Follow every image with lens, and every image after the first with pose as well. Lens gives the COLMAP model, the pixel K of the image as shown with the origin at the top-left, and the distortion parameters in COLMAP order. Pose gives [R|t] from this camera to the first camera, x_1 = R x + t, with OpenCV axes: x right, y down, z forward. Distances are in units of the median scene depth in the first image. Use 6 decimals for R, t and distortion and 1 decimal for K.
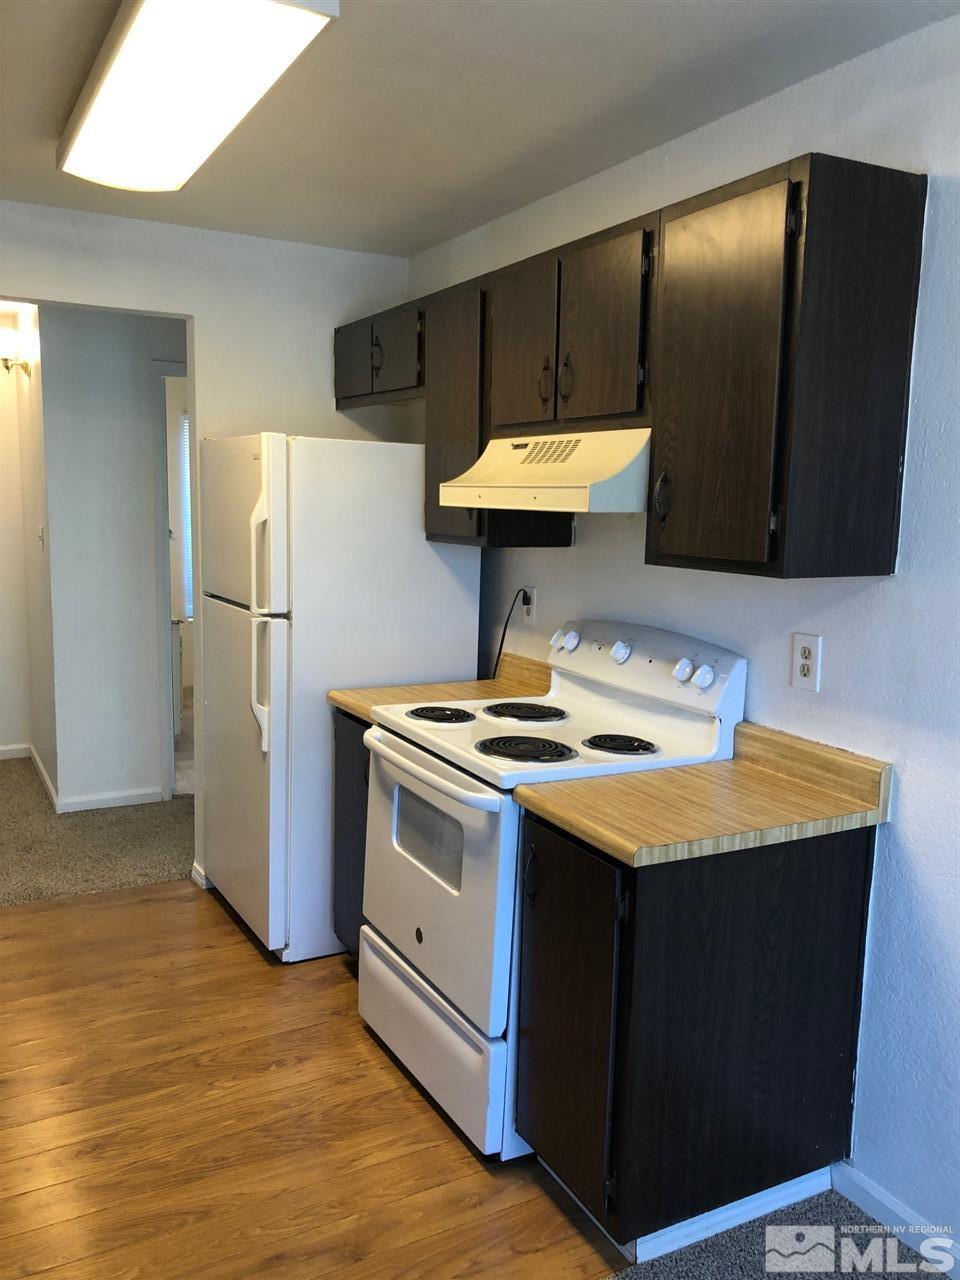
lens RADIAL K [[1050.9, 0, 479.1], [0, 1050.9, 654.1], [0, 0, 1]] dist [0.031875, -0.014408]
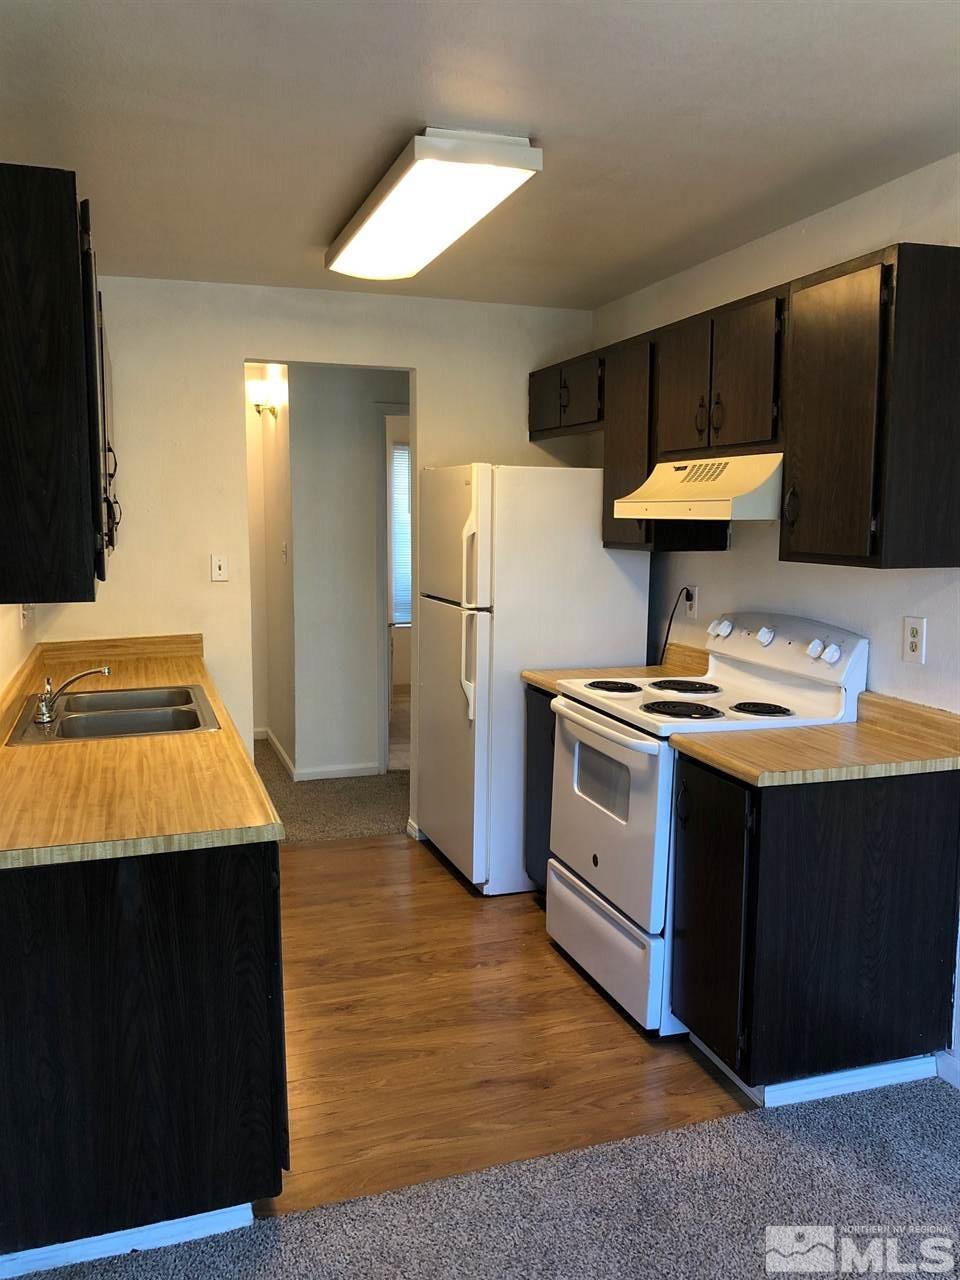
lens RADIAL K [[1050.5, 0, 487.9], [0, 1050.5, 644.0], [0, 0, 1]] dist [0.021723, -0.003315]
pose [[0.986366, 0.005006, -0.164490, 0.021015], [-0.009433, 0.999614, -0.026142, 0.043418], [0.164296, 0.027337, 0.986032, -0.253717]]
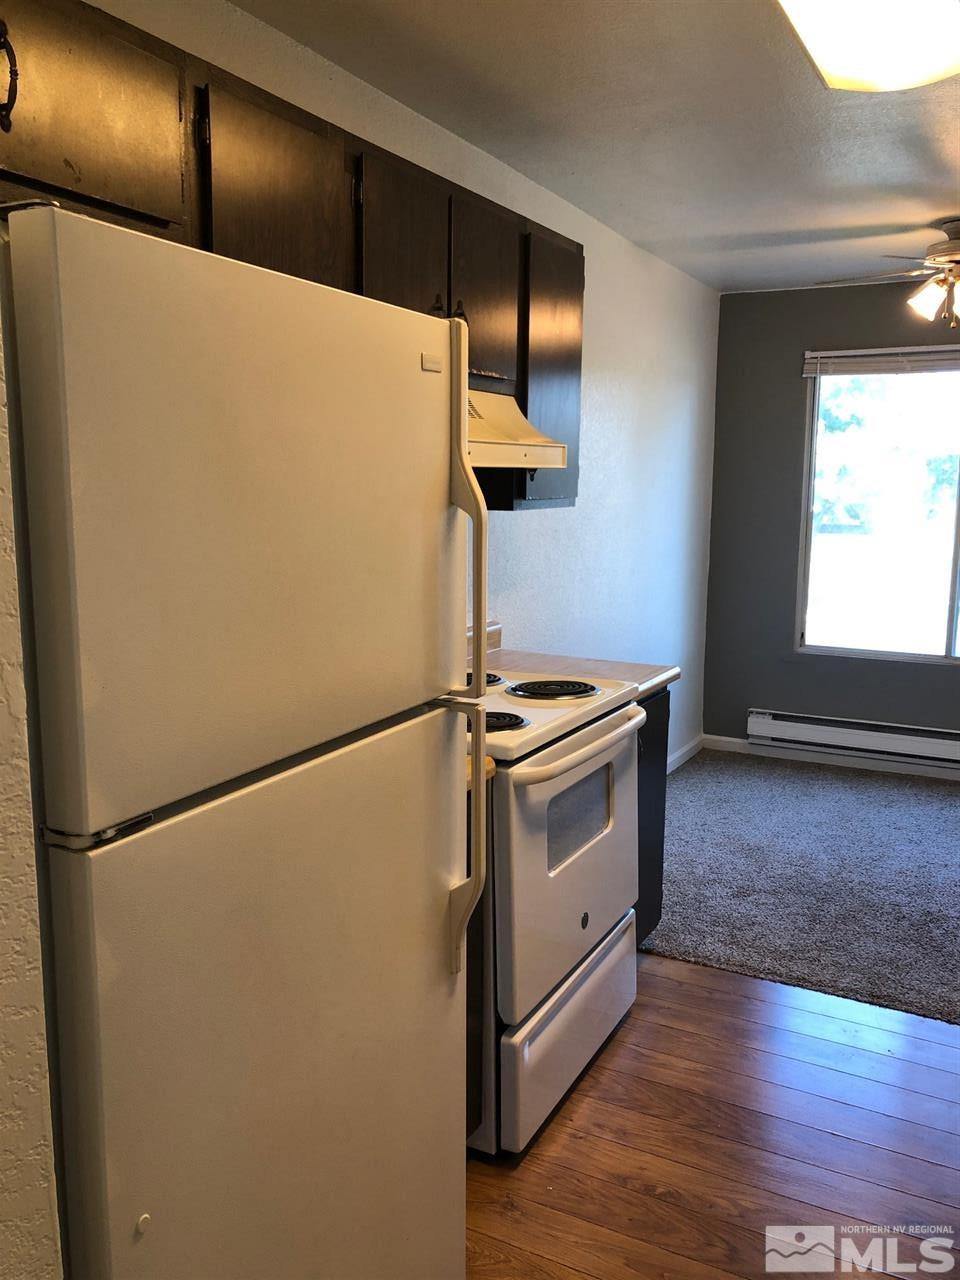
lens RADIAL K [[1050.5, 0, 487.9], [0, 1050.5, 644.0], [0, 0, 1]] dist [0.021723, -0.003315]
pose [[-0.562014, -0.158006, 0.811896, -0.732965], [0.105857, 0.959772, 0.260061, -0.226245], [-0.820326, 0.232103, -0.522679, 1.498327]]
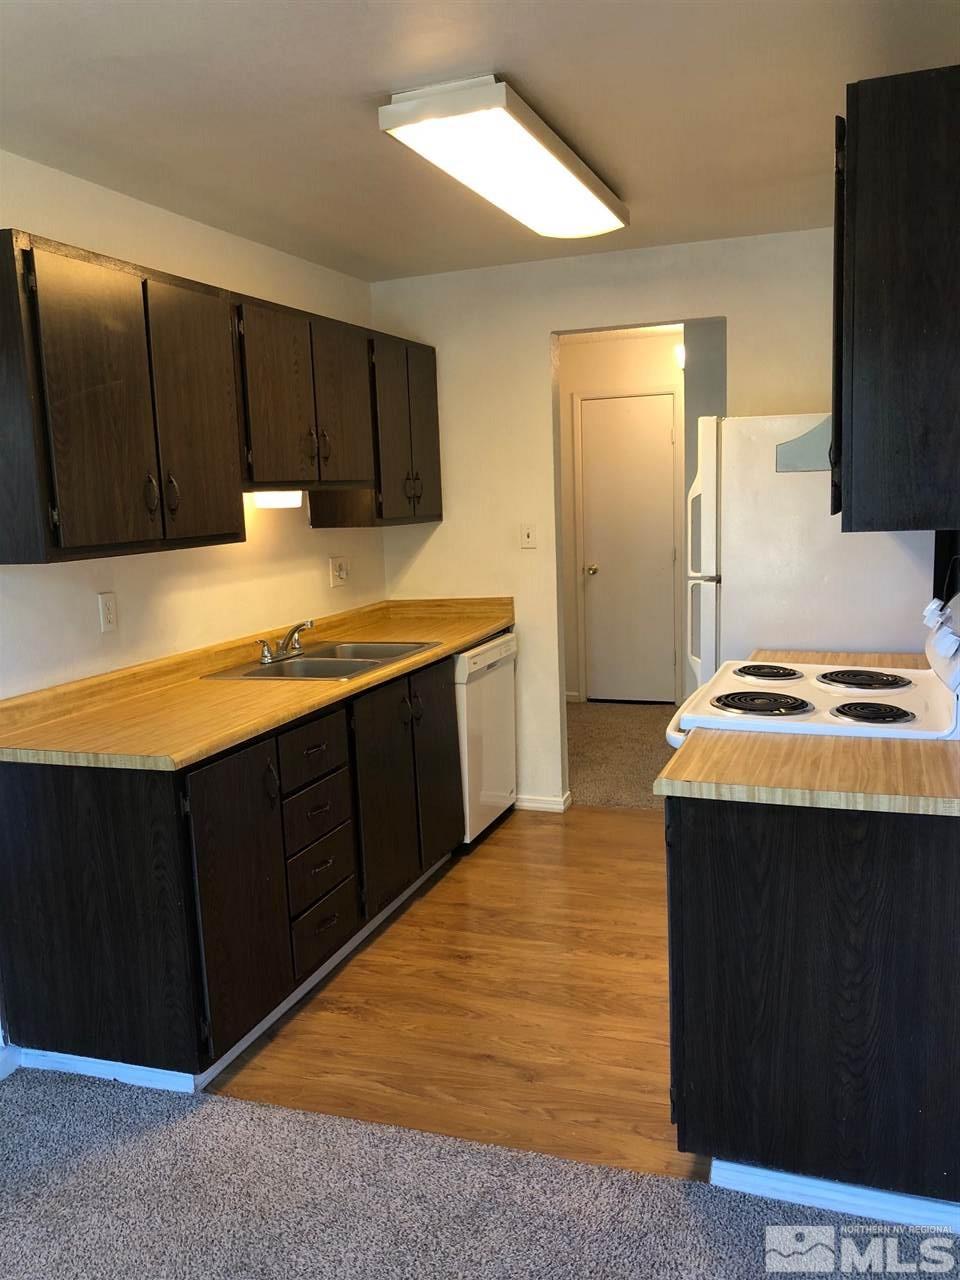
lens RADIAL K [[1049.5, 0, 483.7], [0, 1049.5, 644.1], [0, 0, 1]] dist [0.067003, -0.085490]
pose [[0.660262, 0.064266, -0.748280, 0.599556], [-0.061278, 0.997620, 0.031610, 0.014709], [0.748531, 0.024982, 0.662629, 0.091285]]
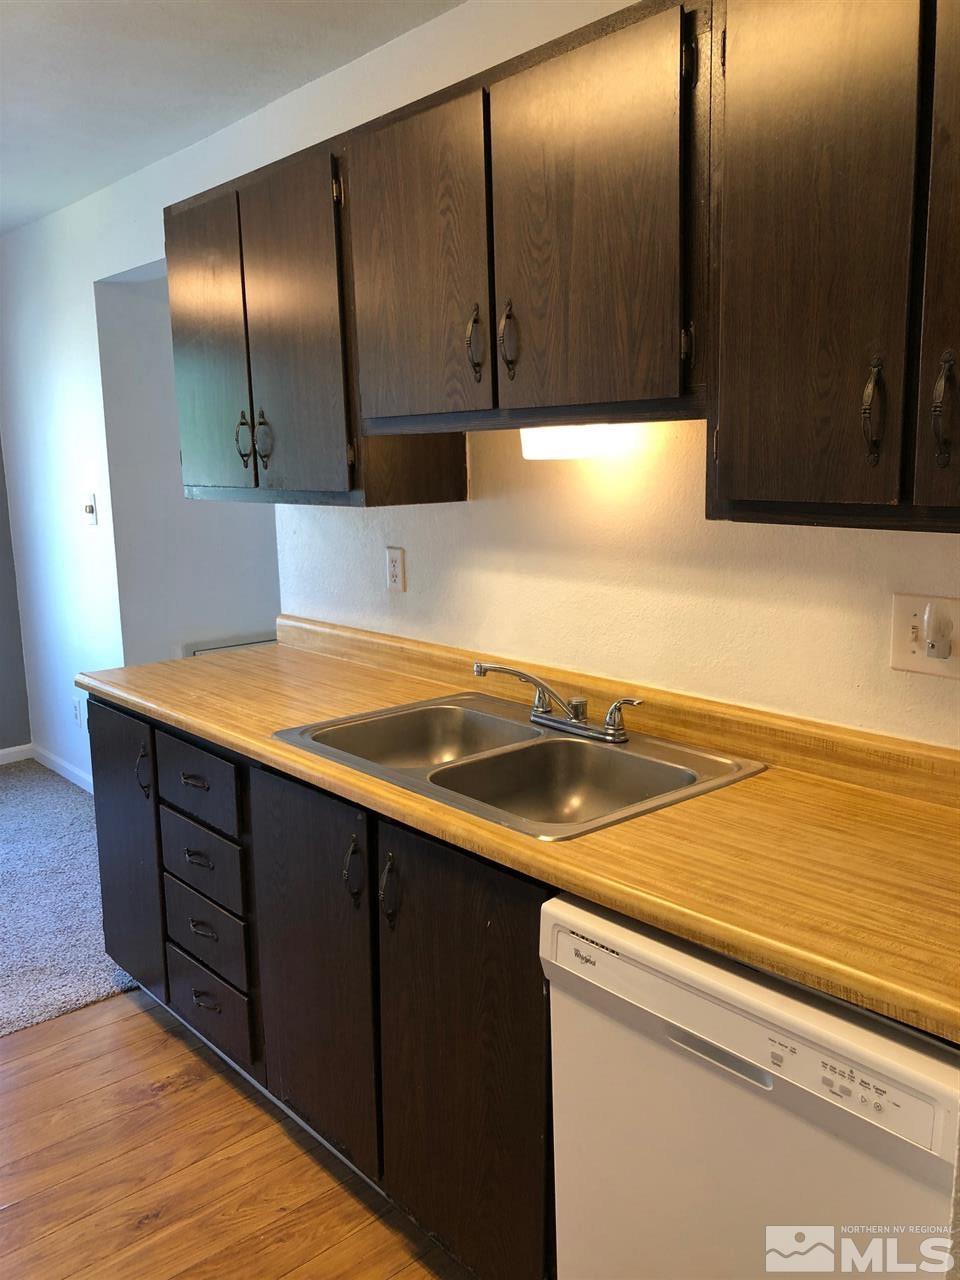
lens RADIAL K [[1049.5, 0, 483.7], [0, 1049.5, 644.1], [0, 0, 1]] dist [0.067003, -0.085490]
pose [[-0.976215, 0.042830, -0.212534, -0.432679], [-0.028821, 0.945956, 0.323011, -0.223943], [0.214882, 0.321453, -0.922222, 1.553670]]
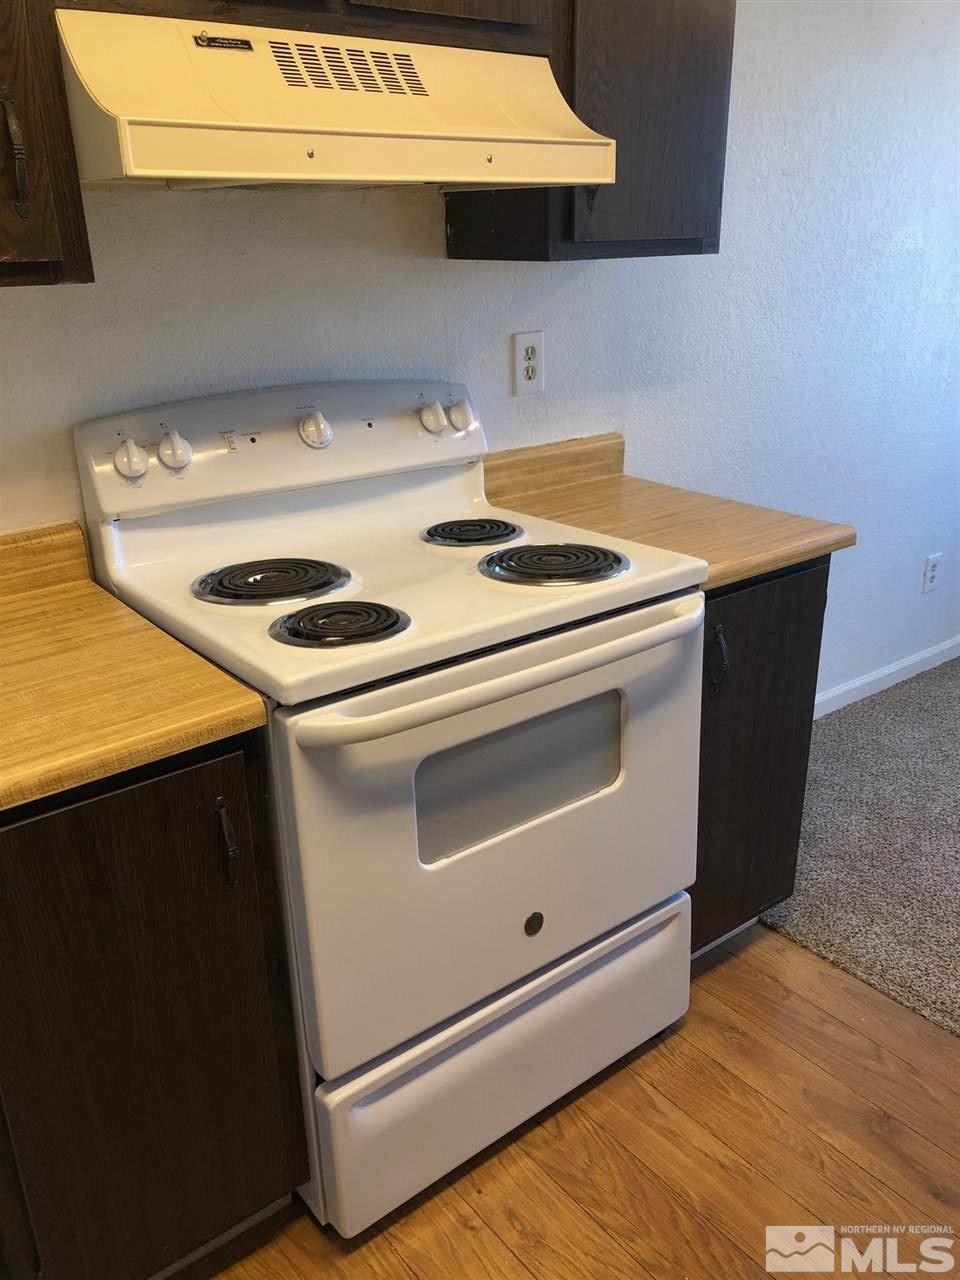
lens RADIAL K [[1049.5, 0, 483.7], [0, 1049.5, 644.1], [0, 0, 1]] dist [0.067003, -0.085490]
pose [[-0.176493, -0.382399, 0.906985, -0.548306], [0.158957, 0.898282, 0.409662, -0.139339], [-0.971382, 0.216474, -0.097756, 1.046644]]
